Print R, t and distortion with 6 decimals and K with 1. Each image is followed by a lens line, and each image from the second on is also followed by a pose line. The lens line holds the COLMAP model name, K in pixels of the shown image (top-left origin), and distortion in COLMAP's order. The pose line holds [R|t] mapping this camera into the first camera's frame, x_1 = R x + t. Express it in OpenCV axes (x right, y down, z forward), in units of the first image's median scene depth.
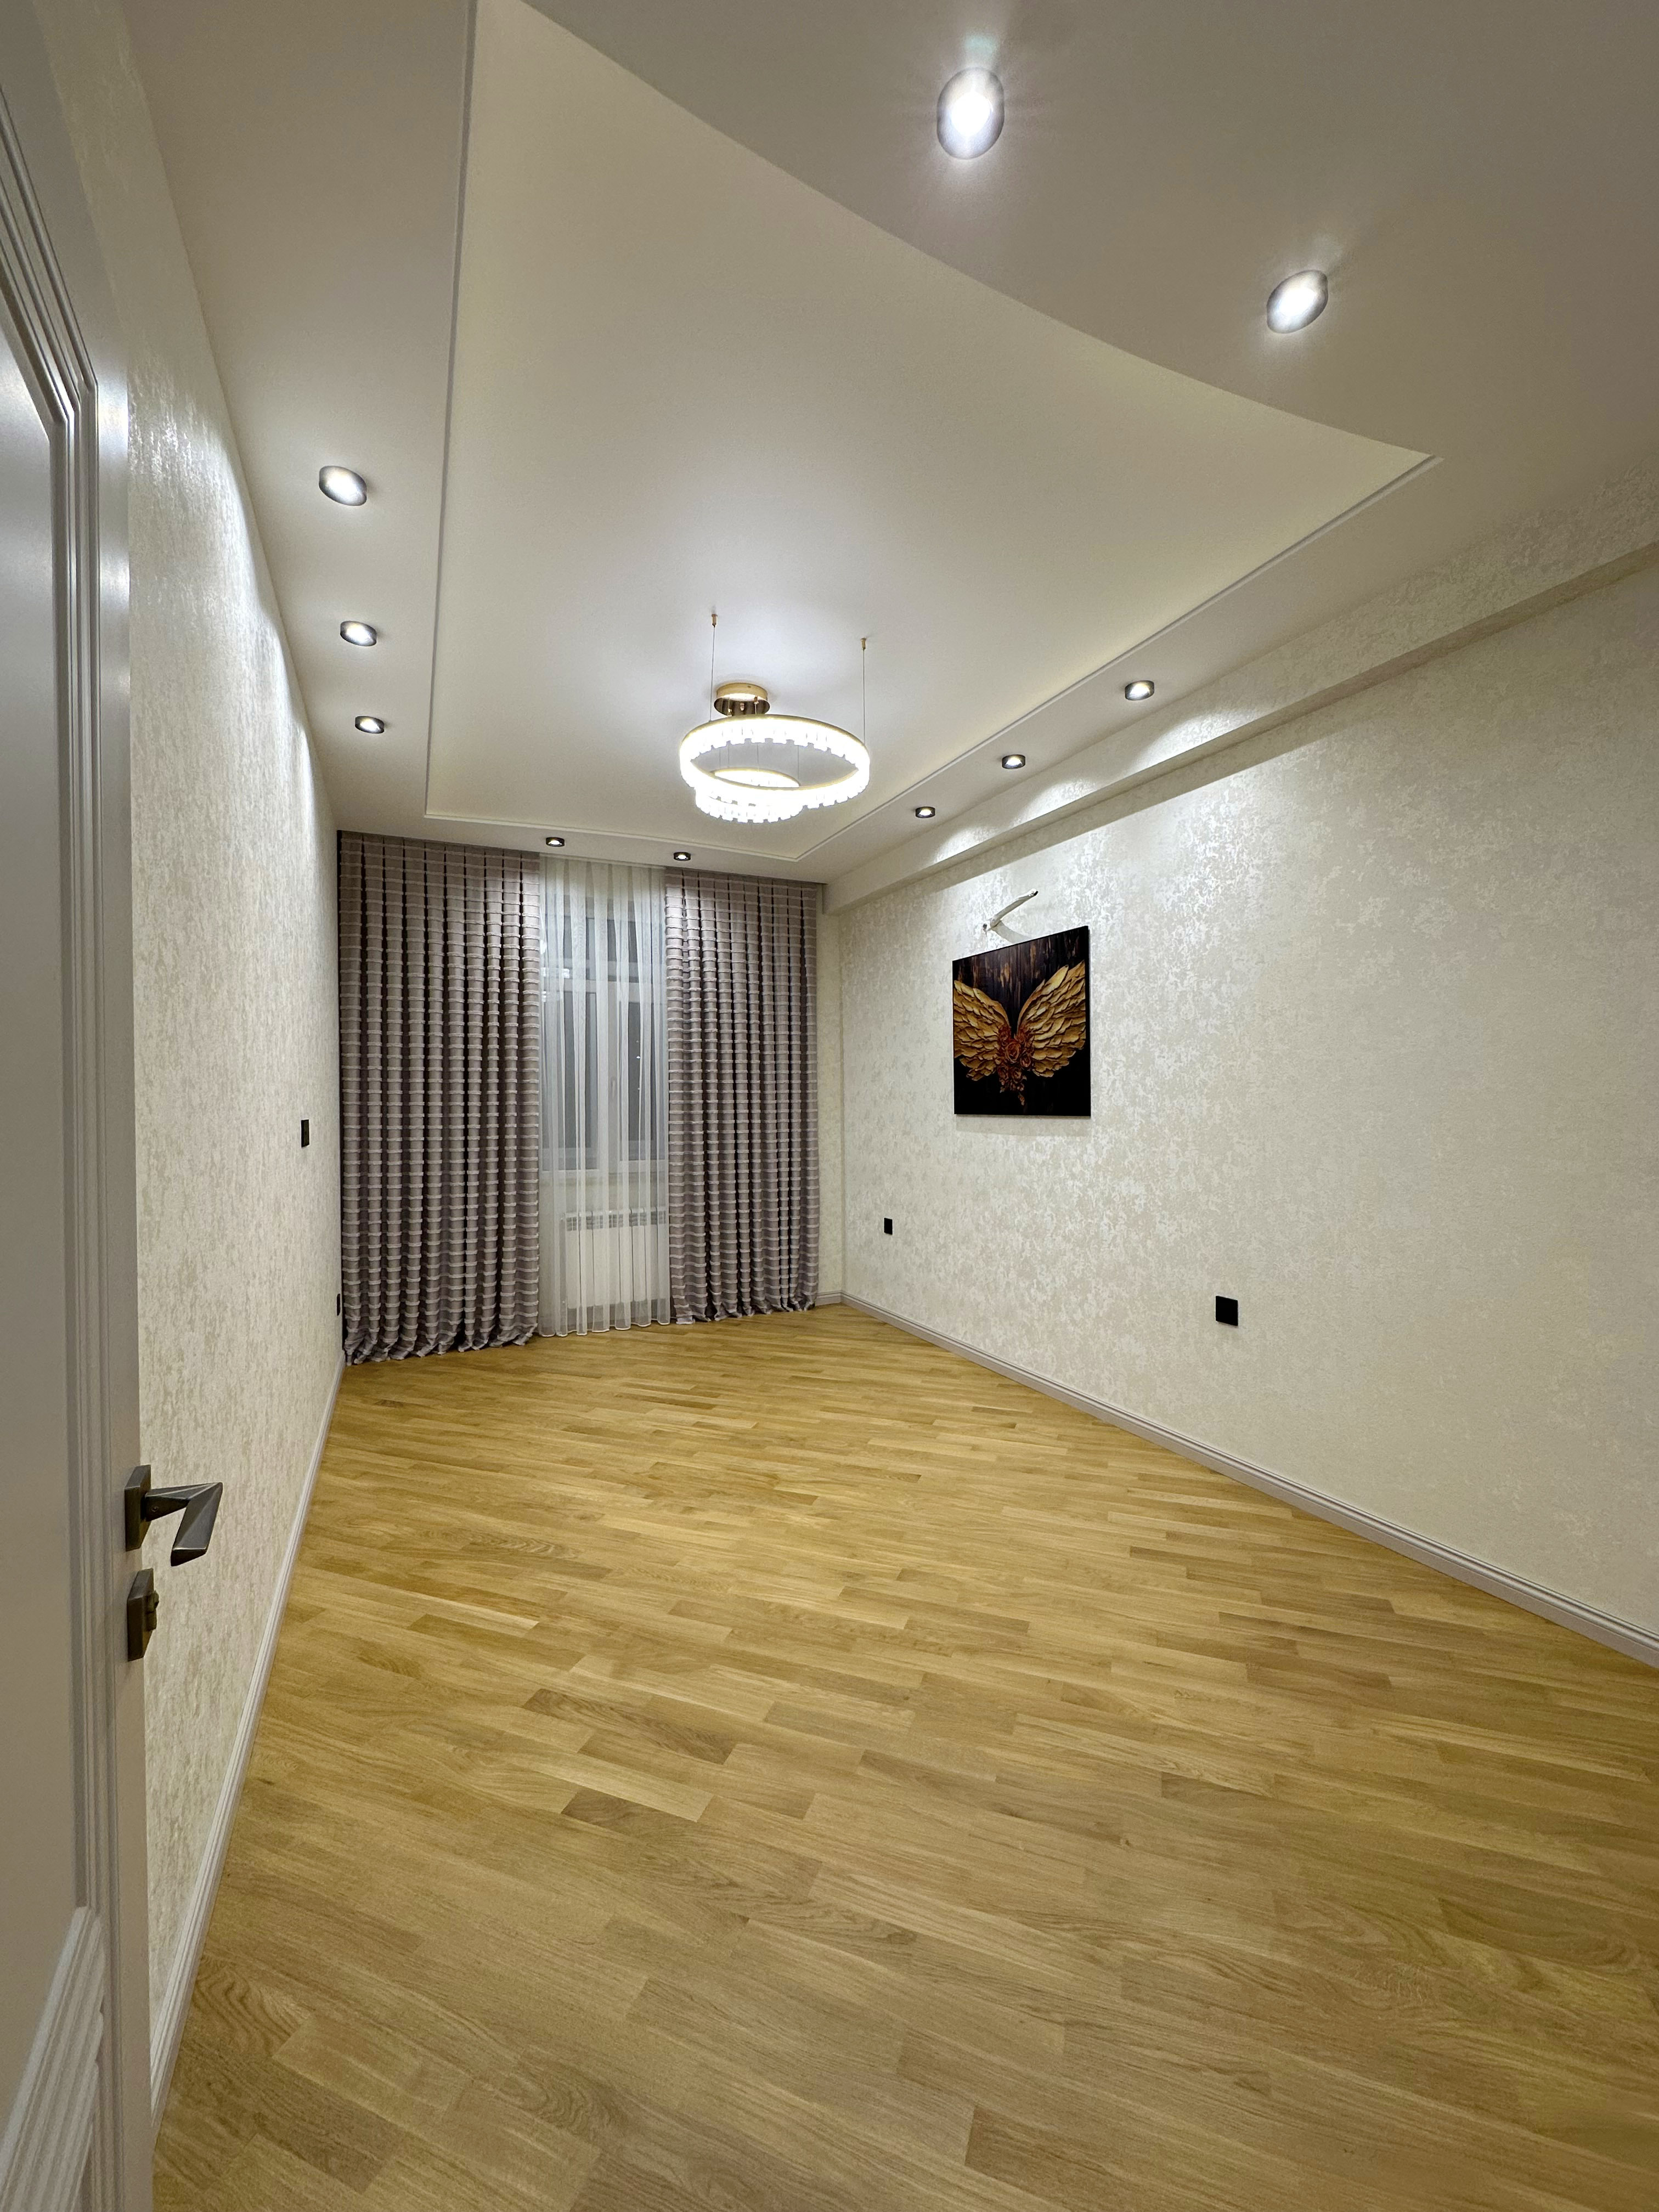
lens RADIAL K [[887.4, 0, 829.5], [0, 887.4, 1106.0], [0, 0, 1]] dist [-0.001525, -0.000234]
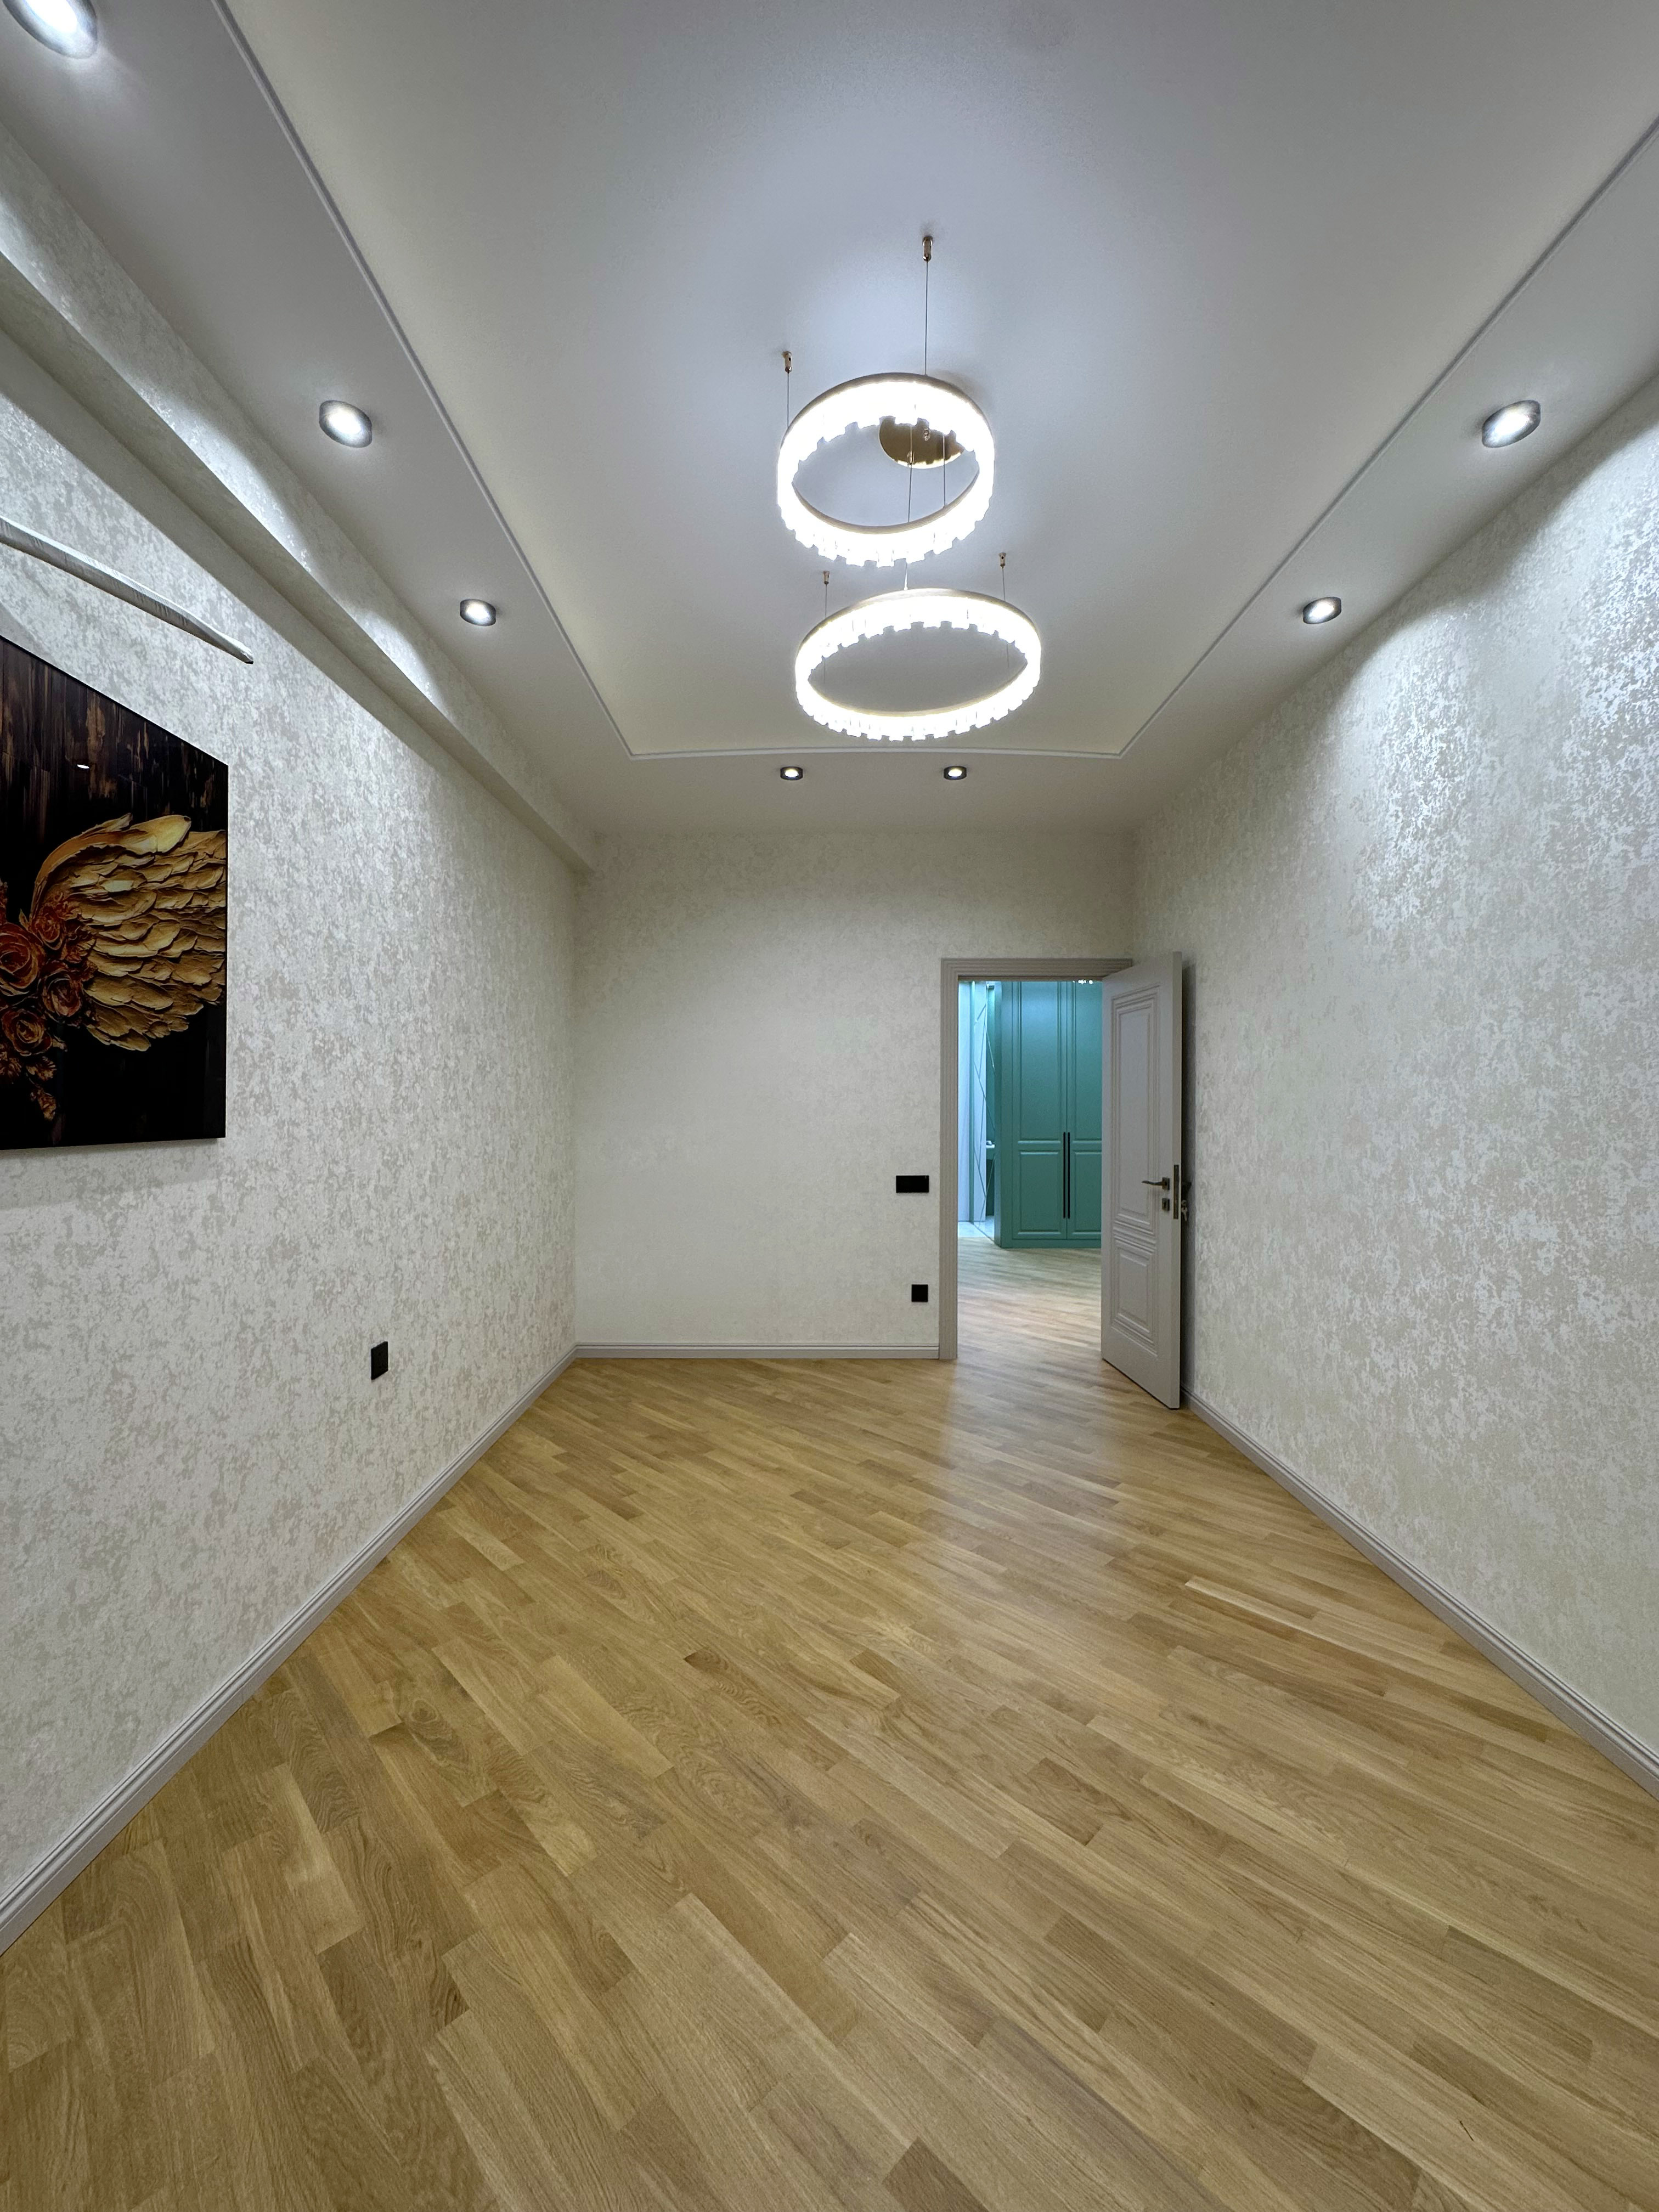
lens RADIAL K [[887.4, 0, 829.5], [0, 887.4, 1106.0], [0, 0, 1]] dist [-0.001525, -0.000234]
pose [[-0.905671, 0.004093, 0.423962, -0.312269], [0.006426, 0.999971, 0.004073, -0.008834], [-0.423933, 0.006413, -0.905671, 1.706452]]
